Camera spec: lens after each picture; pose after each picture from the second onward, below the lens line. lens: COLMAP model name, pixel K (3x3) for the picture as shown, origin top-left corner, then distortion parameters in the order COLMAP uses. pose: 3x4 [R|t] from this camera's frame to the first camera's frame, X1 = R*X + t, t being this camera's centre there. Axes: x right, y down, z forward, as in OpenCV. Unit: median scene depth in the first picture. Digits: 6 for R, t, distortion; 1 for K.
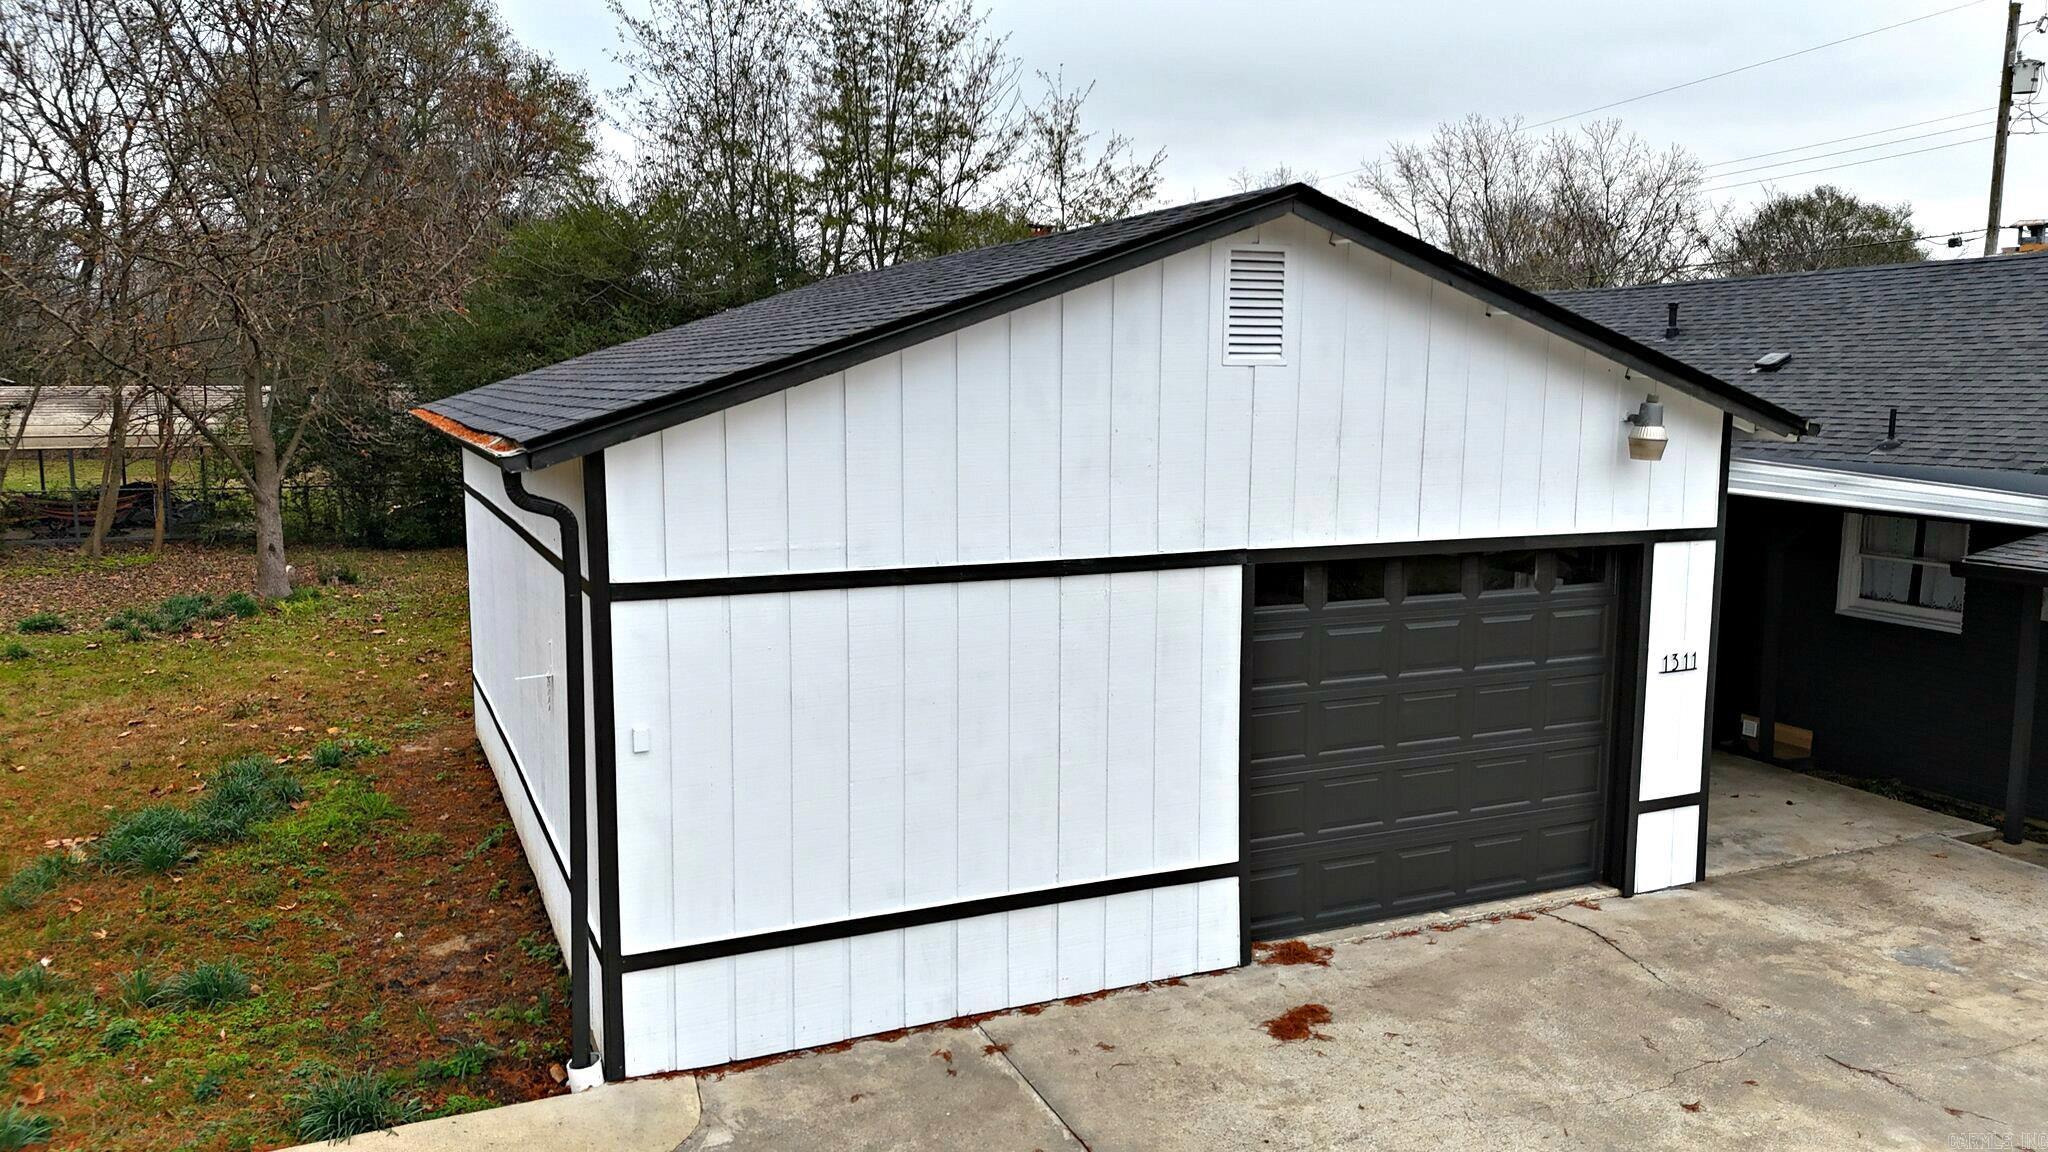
lens RADIAL K [[1492.2, 0, 1025.7], [0, 1492.2, 567.5], [0, 0, 1]] dist [0.091110, -0.092899]
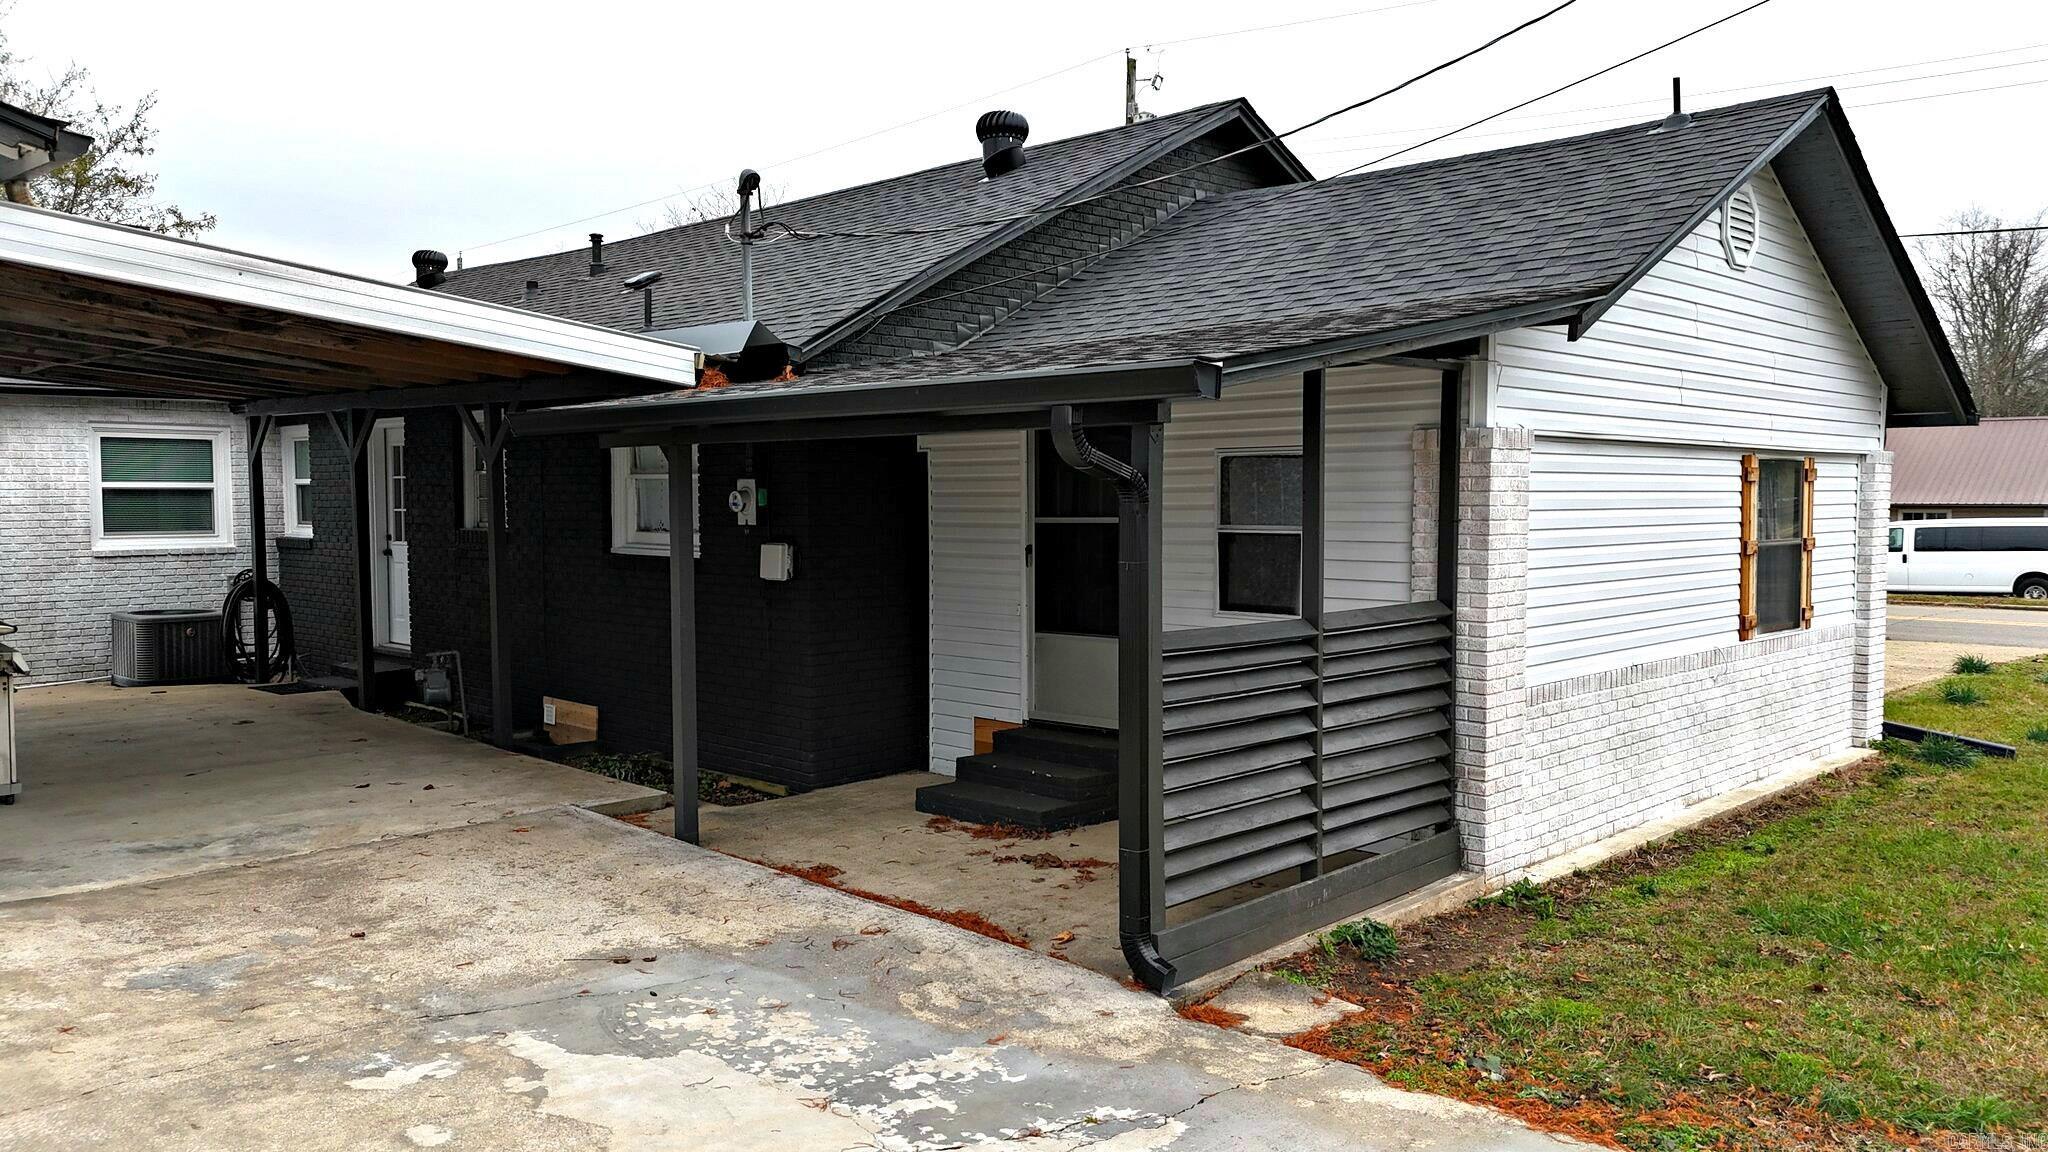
lens RADIAL K [[1488.8, 0, 1024.0], [0, 1488.8, 576.0], [0, 0, 1]] dist [0.089481, -0.109698]
pose [[0.933076, -0.026005, 0.358737, 0.724728], [0.051468, 0.996772, -0.061611, 0.161082], [-0.355977, 0.075951, 0.931403, 0.327410]]
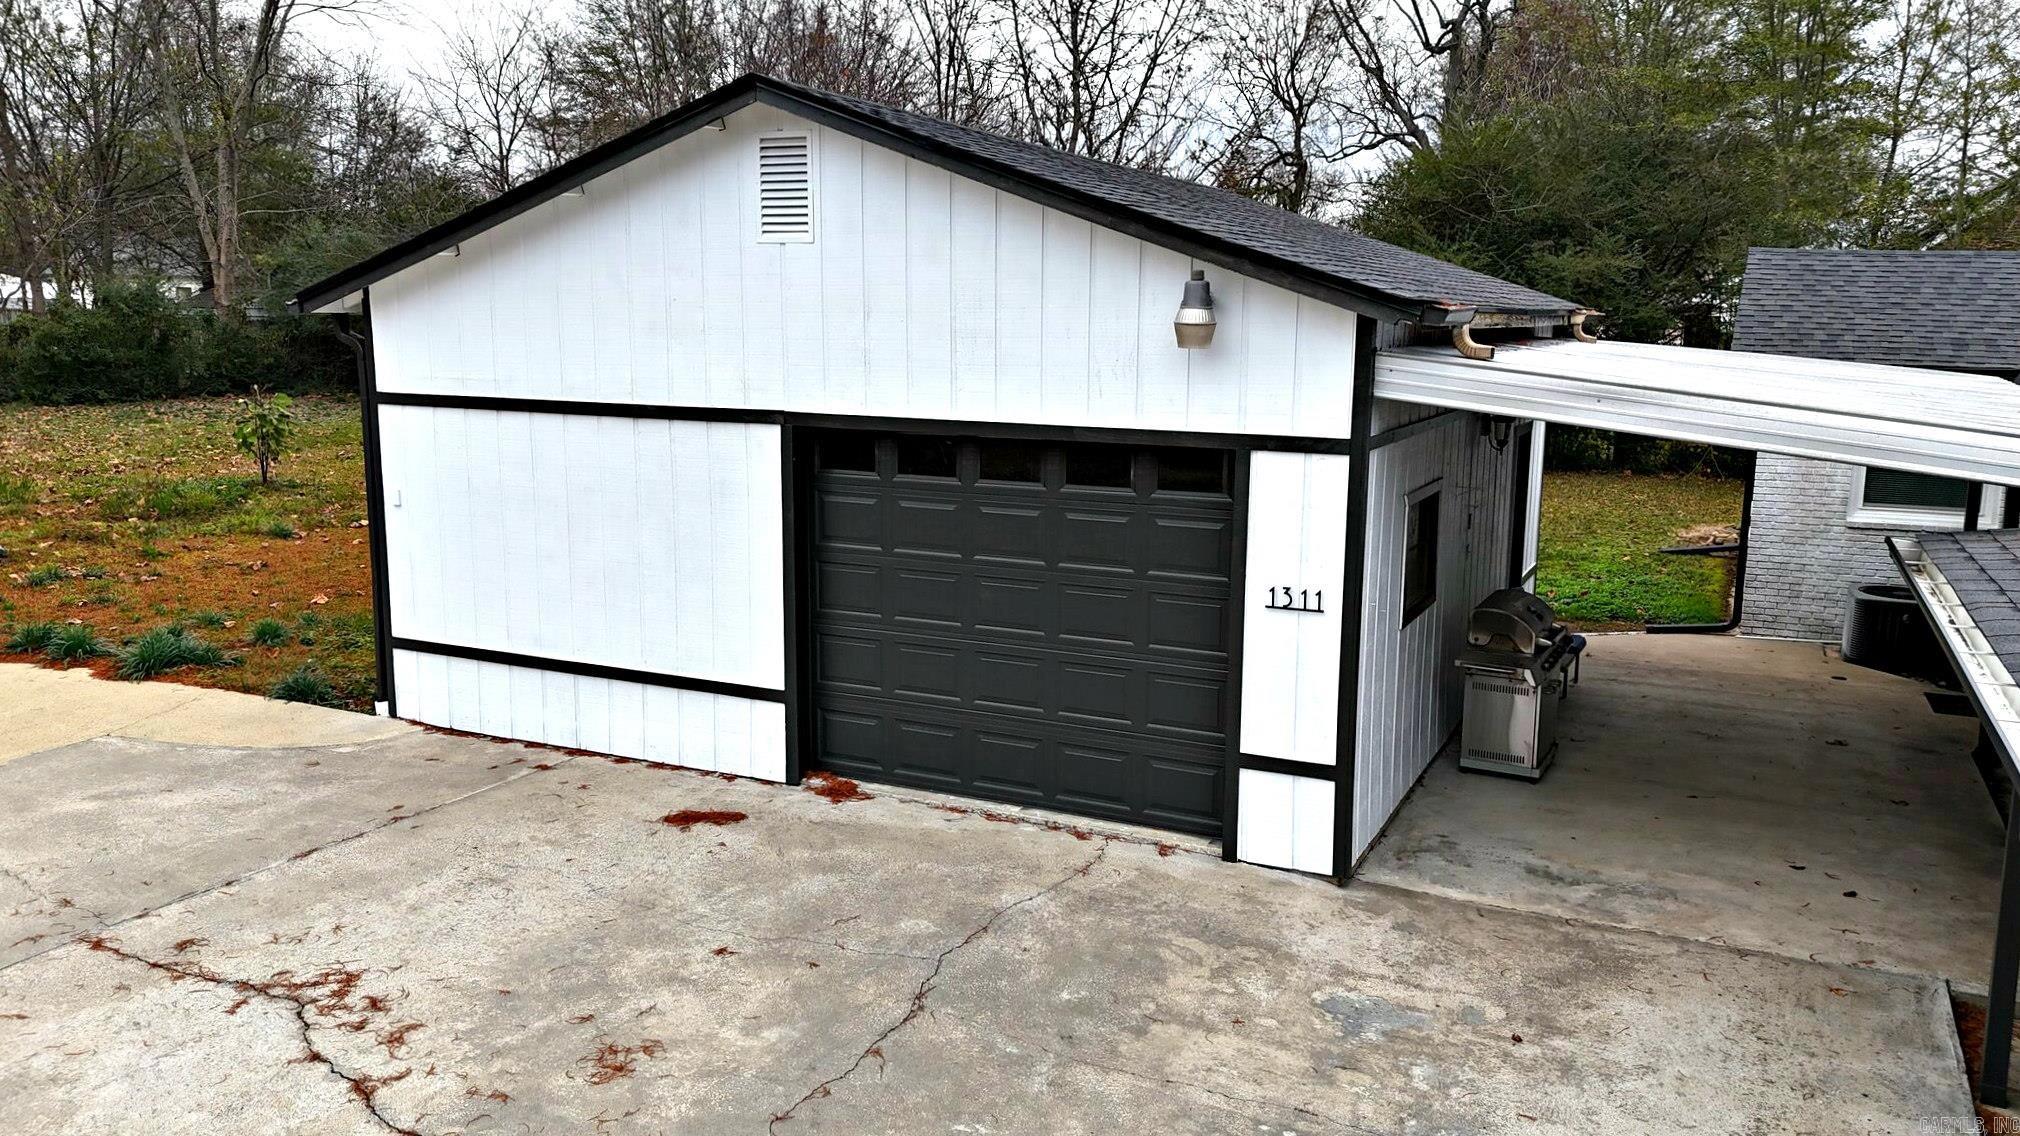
lens RADIAL K [[1490.5, 0, 1034.2], [0, 1490.5, 568.9], [0, 0, 1]] dist [0.119594, -0.148553]
pose [[0.639489, 0.132520, -0.757292, 1.079772], [-0.104086, 0.990886, 0.085503, -0.010080], [0.761722, 0.024145, 0.647455, 0.404853]]
